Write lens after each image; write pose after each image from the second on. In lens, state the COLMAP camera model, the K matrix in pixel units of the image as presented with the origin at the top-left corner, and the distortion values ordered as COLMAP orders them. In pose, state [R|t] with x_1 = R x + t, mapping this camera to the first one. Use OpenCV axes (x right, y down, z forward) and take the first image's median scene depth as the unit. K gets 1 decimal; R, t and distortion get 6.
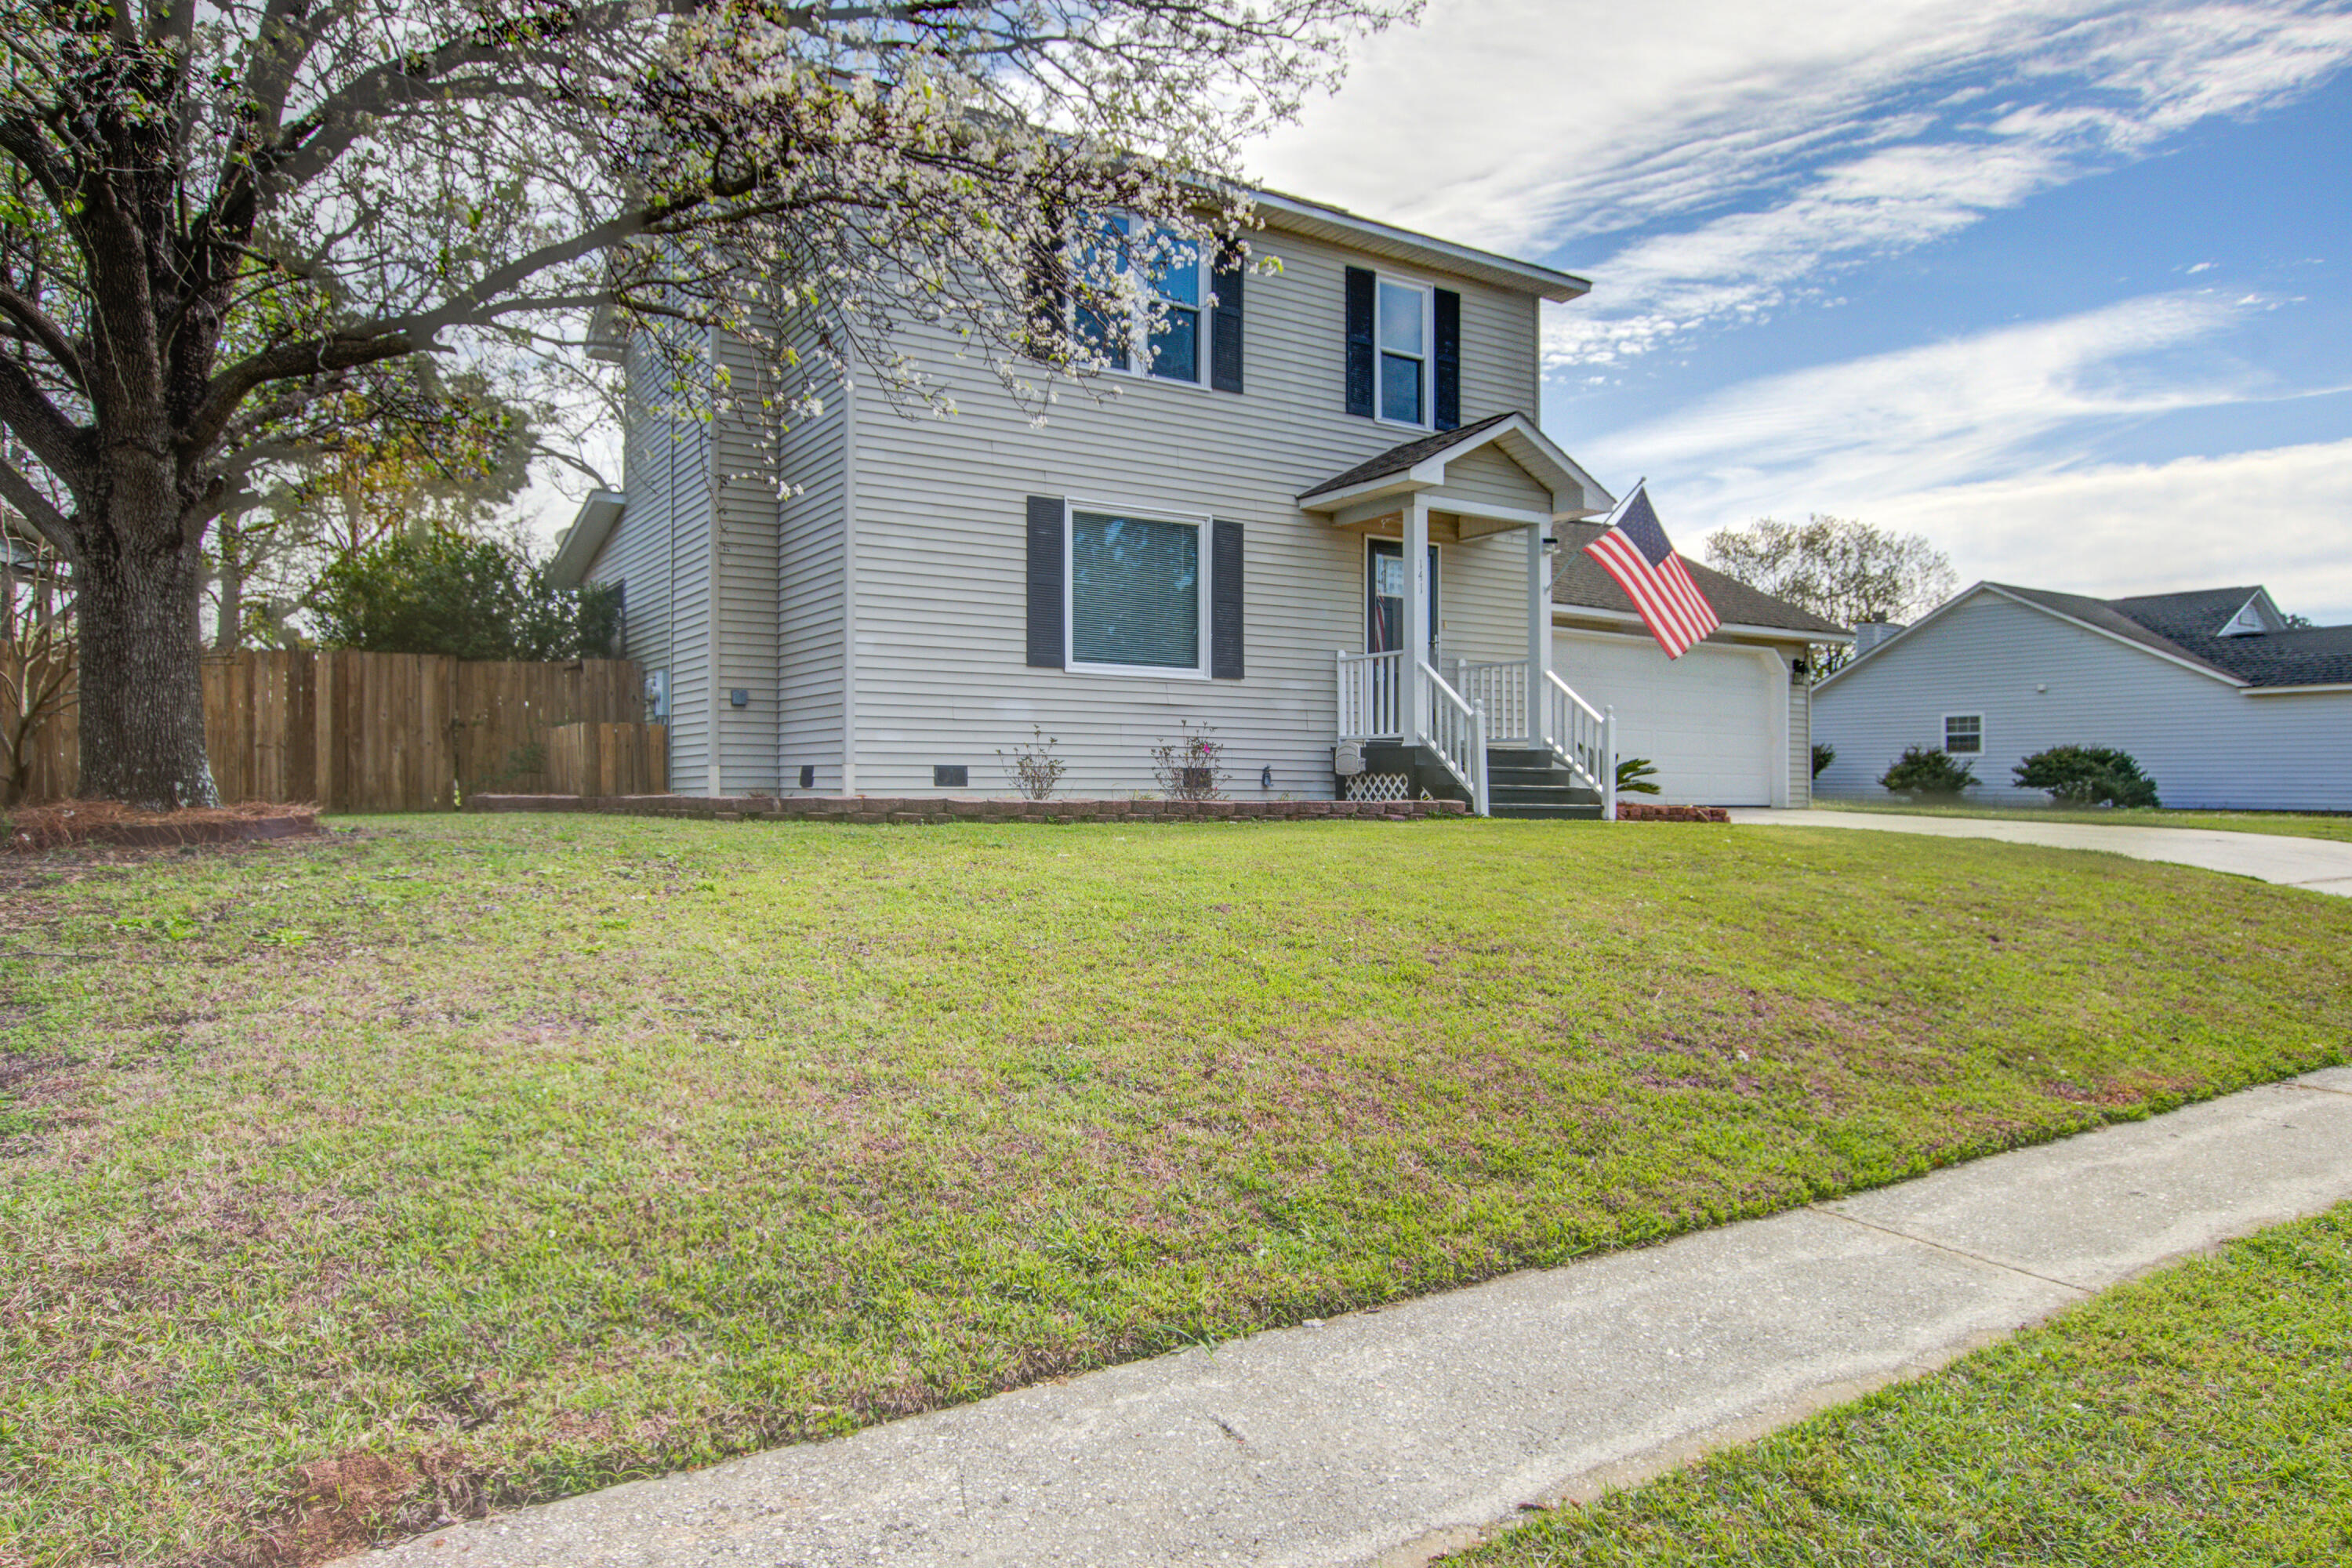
lens RADIAL K [[1474.3, 0, 1171.7], [0, 1474.3, 772.9], [0, 0, 1]] dist [-0.001240, 0.000421]
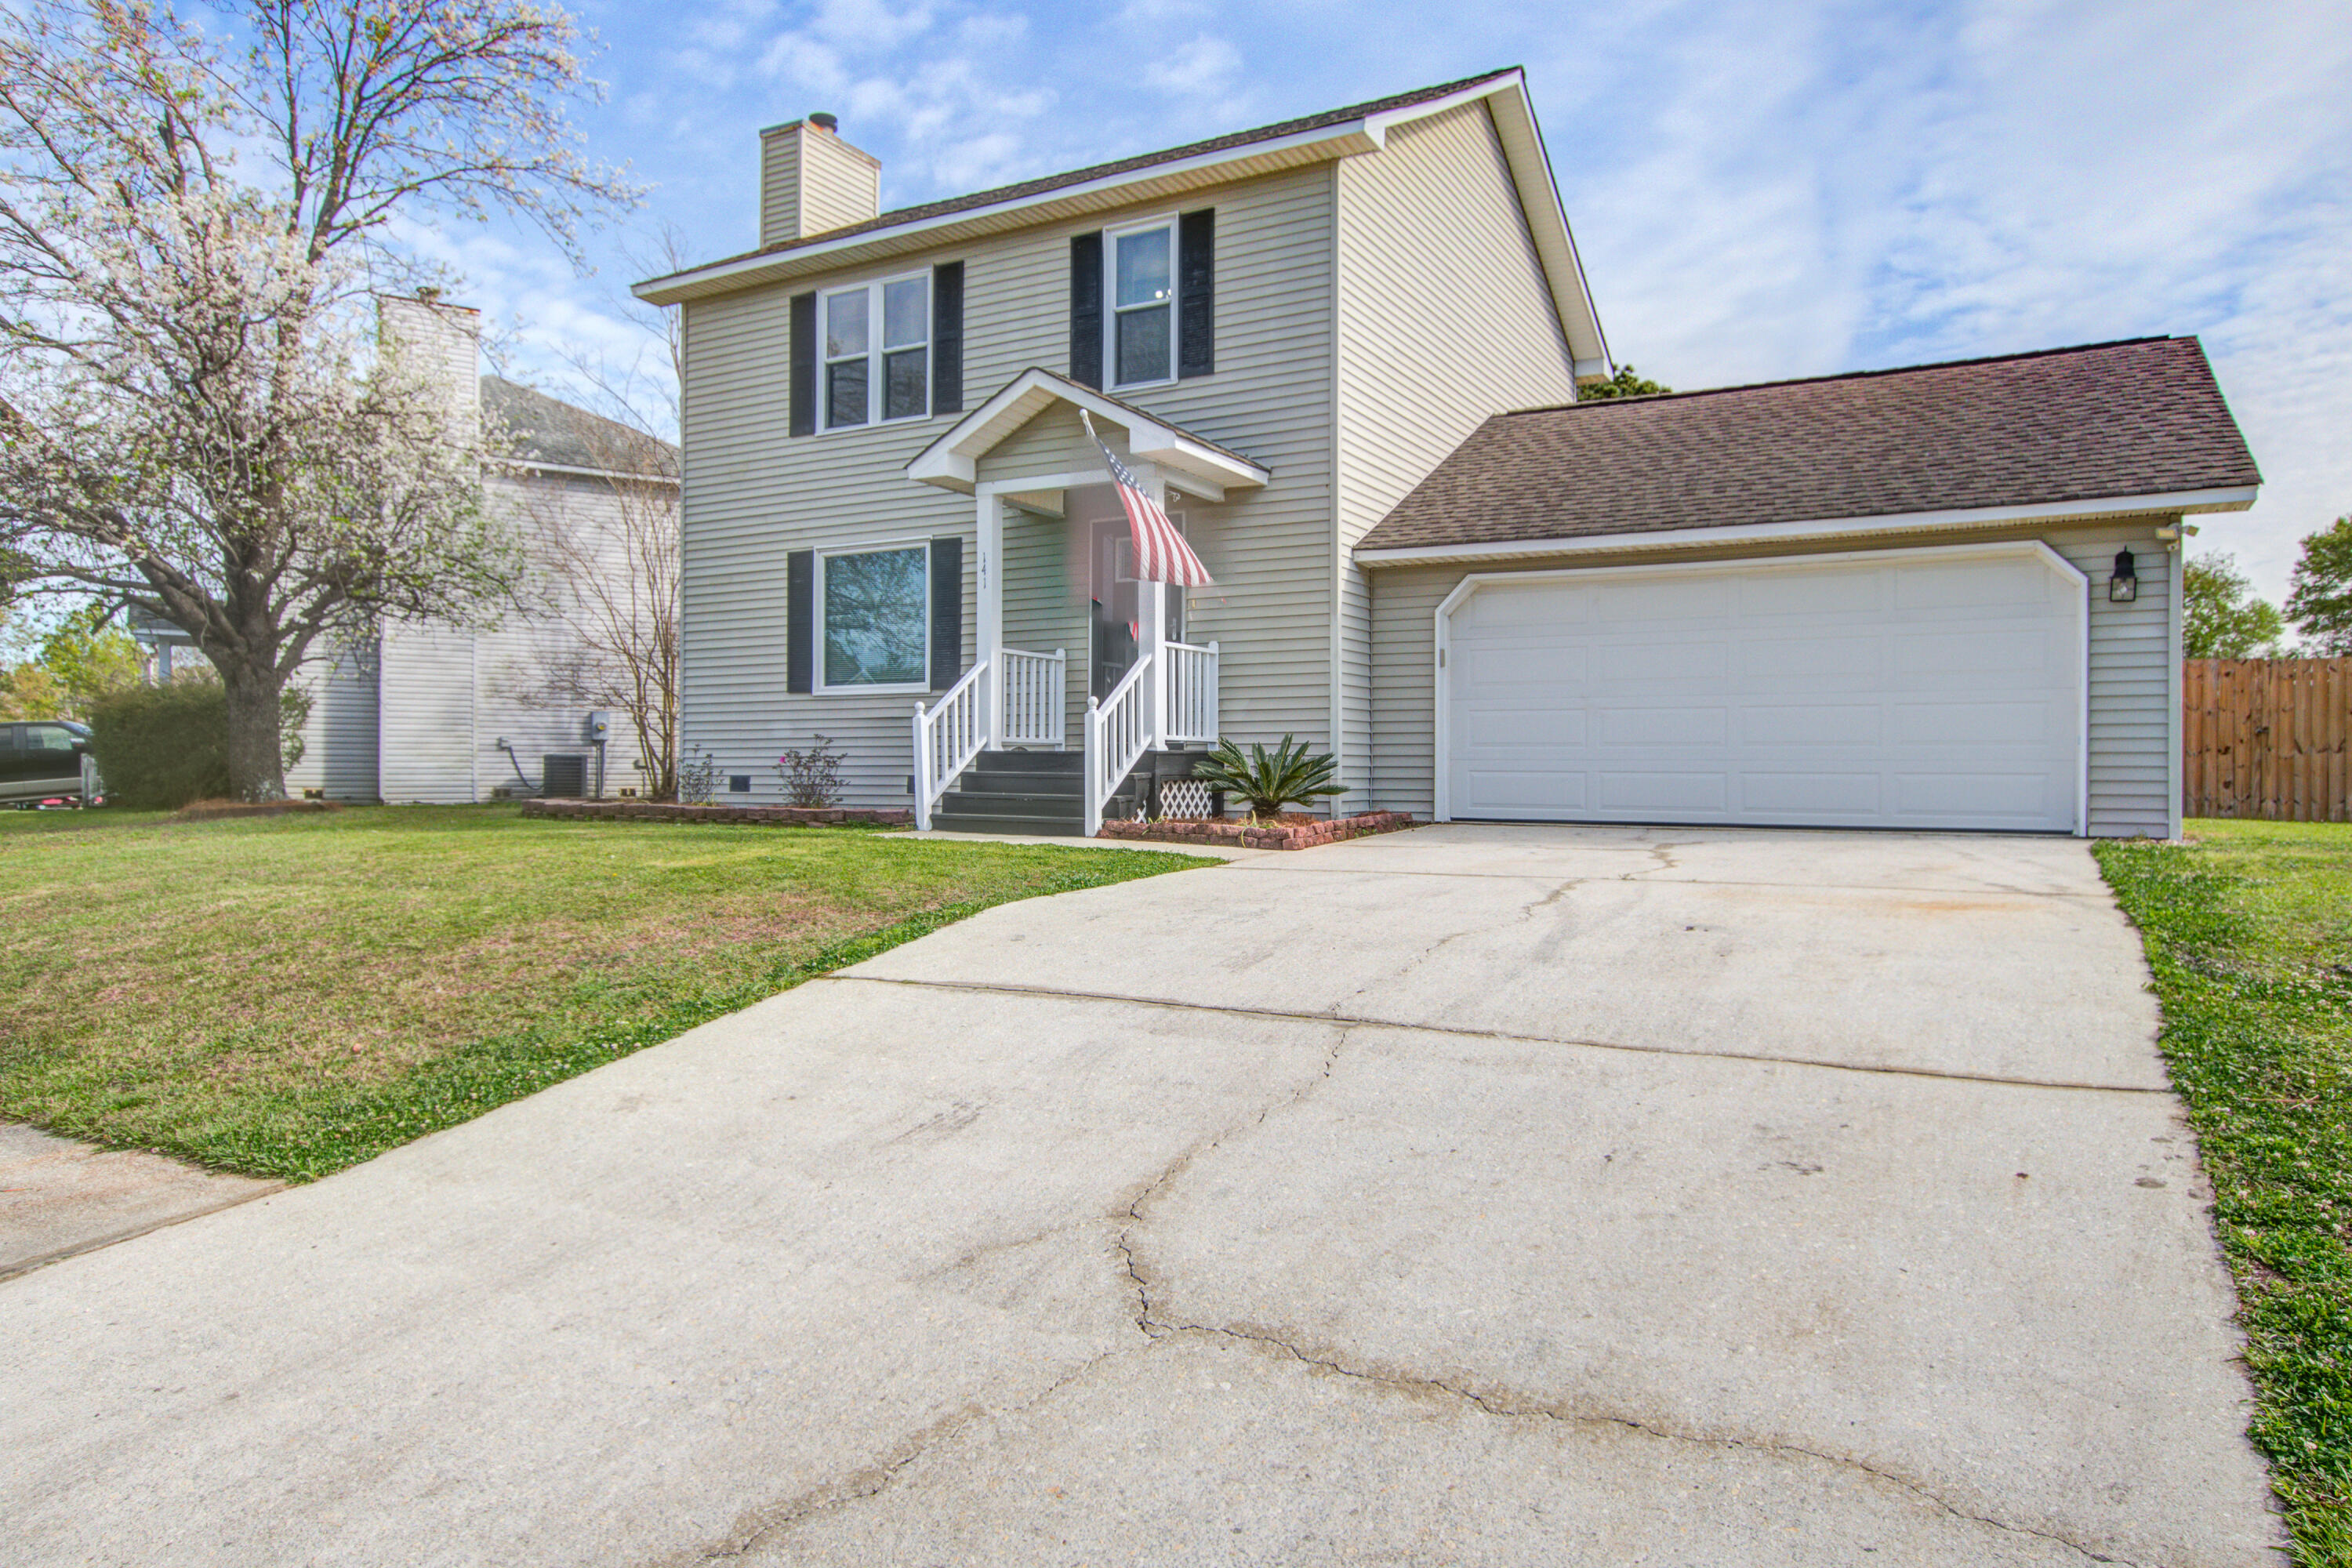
lens RADIAL K [[1474.3, 0, 1179.9], [0, 1474.3, 786.8], [0, 0, 1]] dist [-0.001240, 0.000421]
pose [[0.468457, -0.002251, -0.883483, 1.033229], [0.003507, 0.999994, -0.000688, 0.005969], [0.883479, -0.002776, 0.468462, 0.657633]]
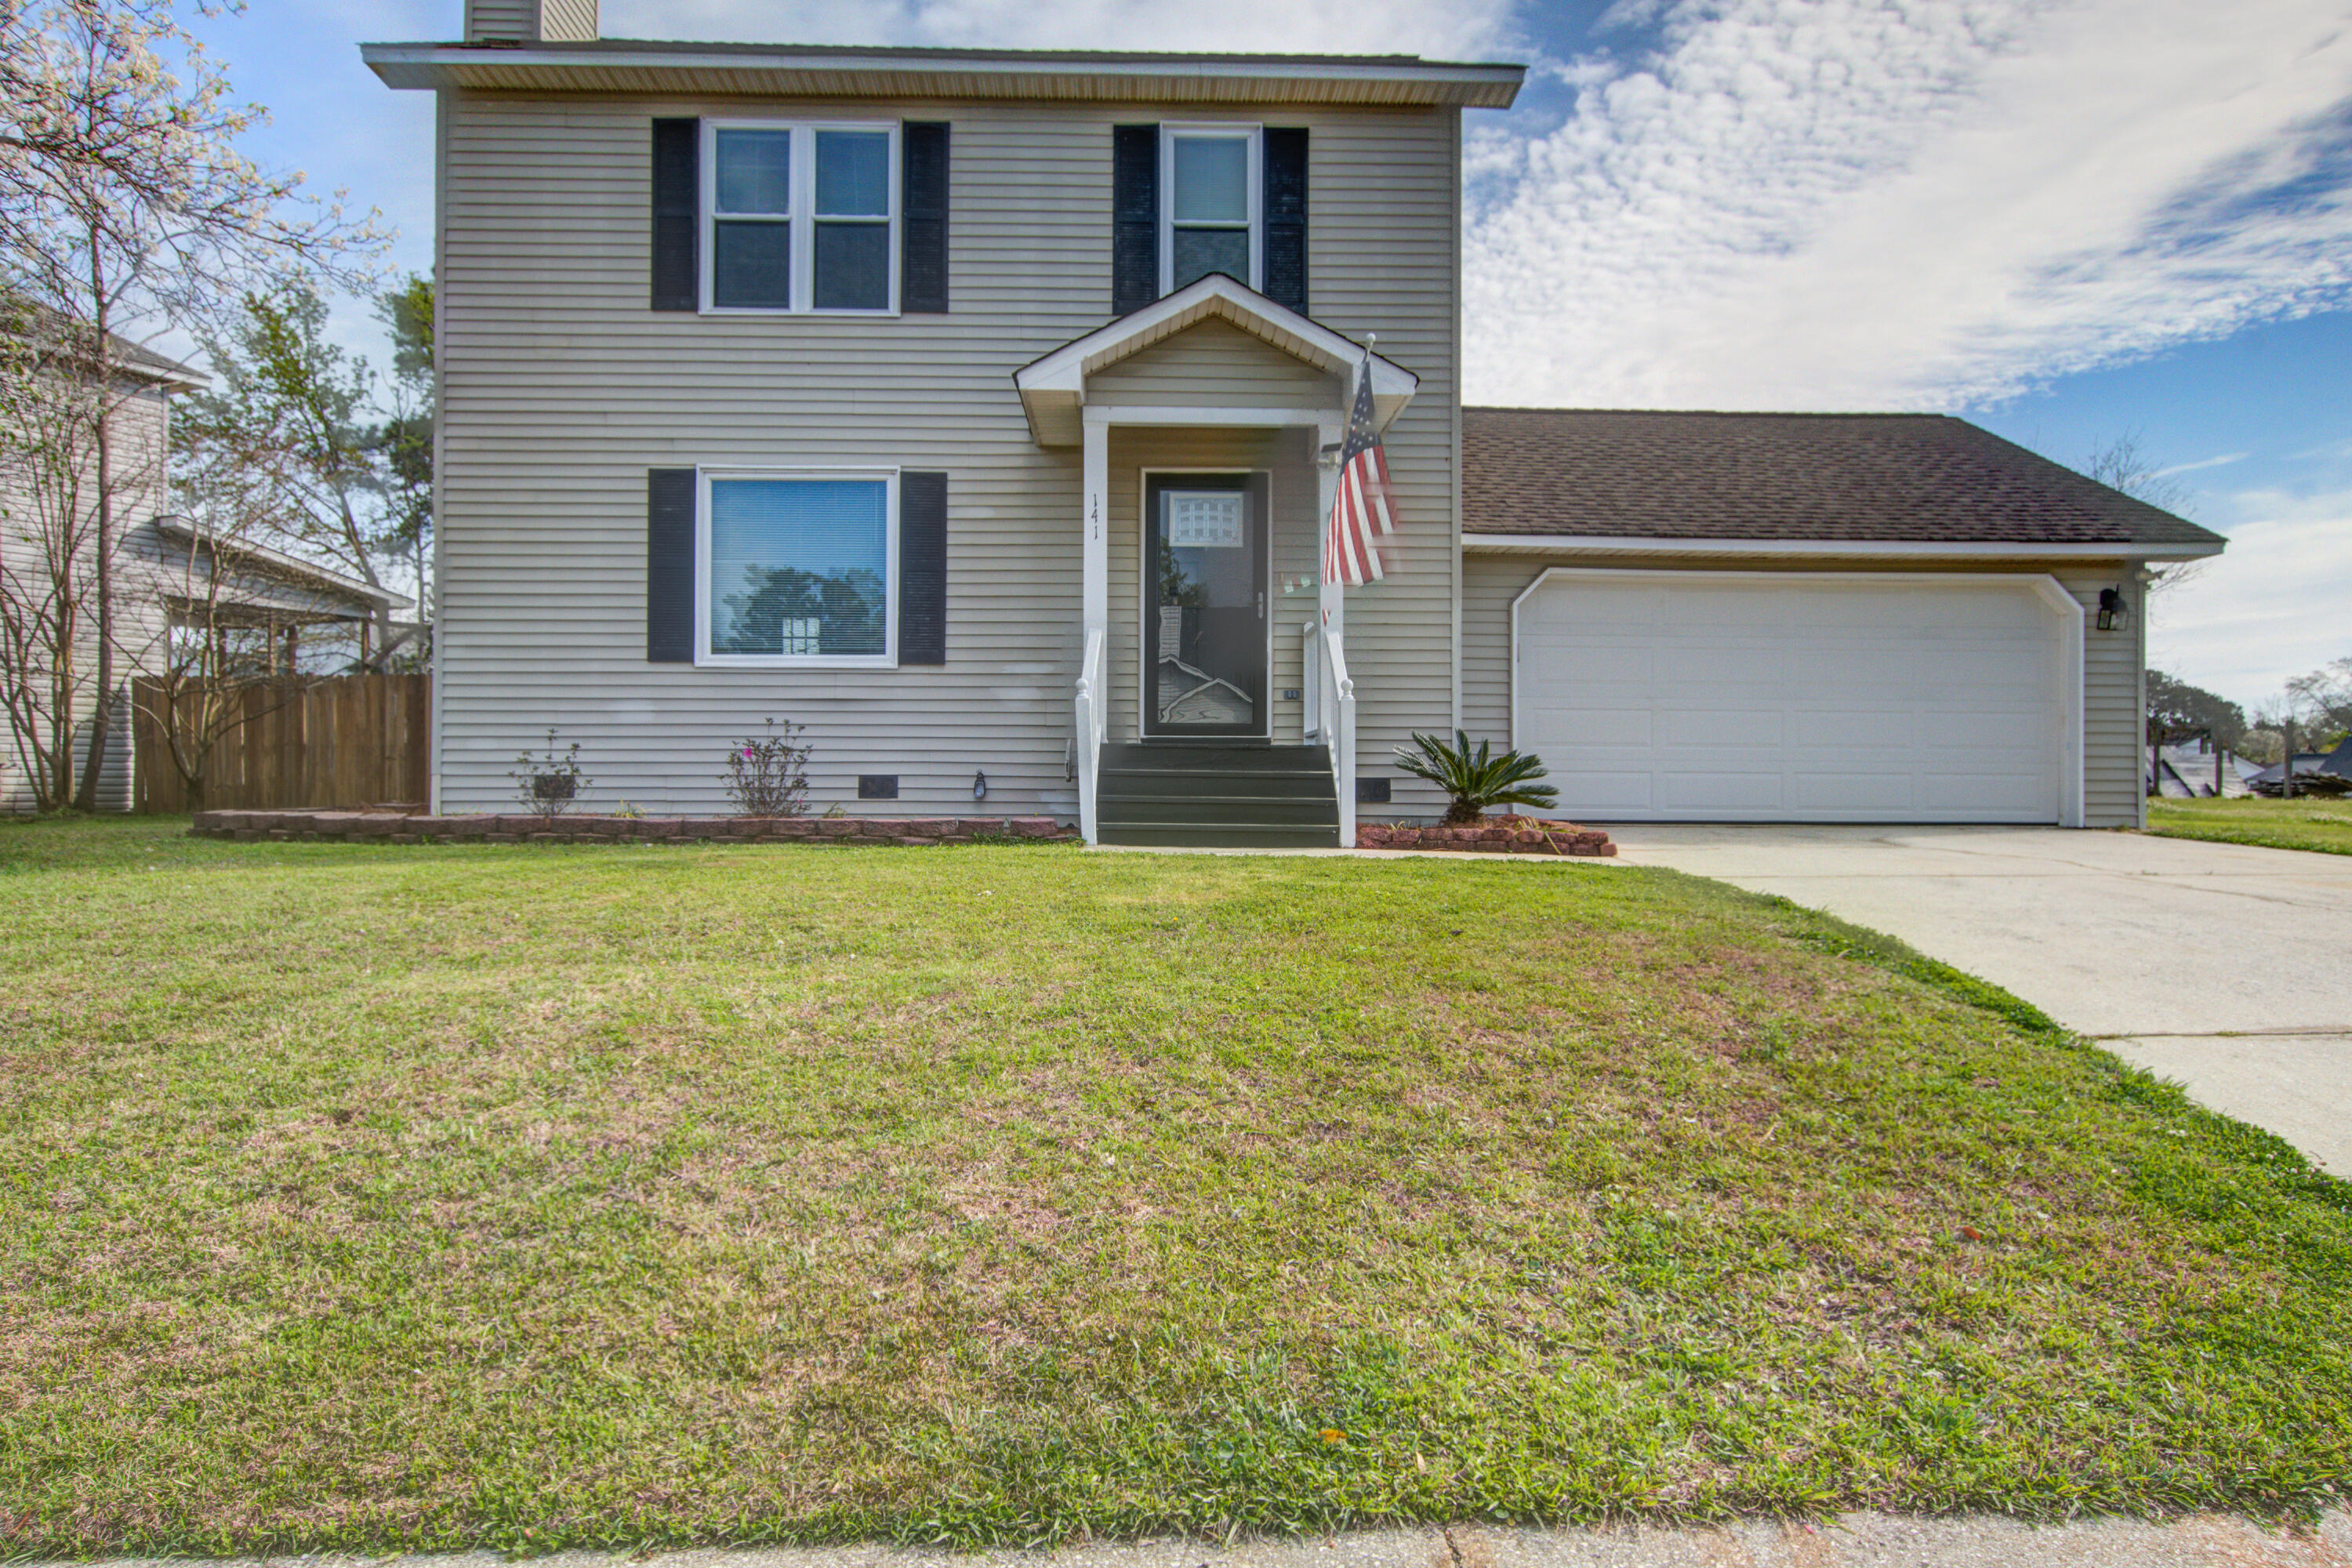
lens RADIAL K [[1474.3, 0, 1178.1], [0, 1474.3, 790.2], [0, 0, 1]] dist [-0.001240, 0.000421]
pose [[0.856347, -0.004954, -0.516377, 0.577137], [0.006865, 0.999975, 0.001791, 0.004662], [0.516355, -0.005079, 0.856359, 0.373599]]
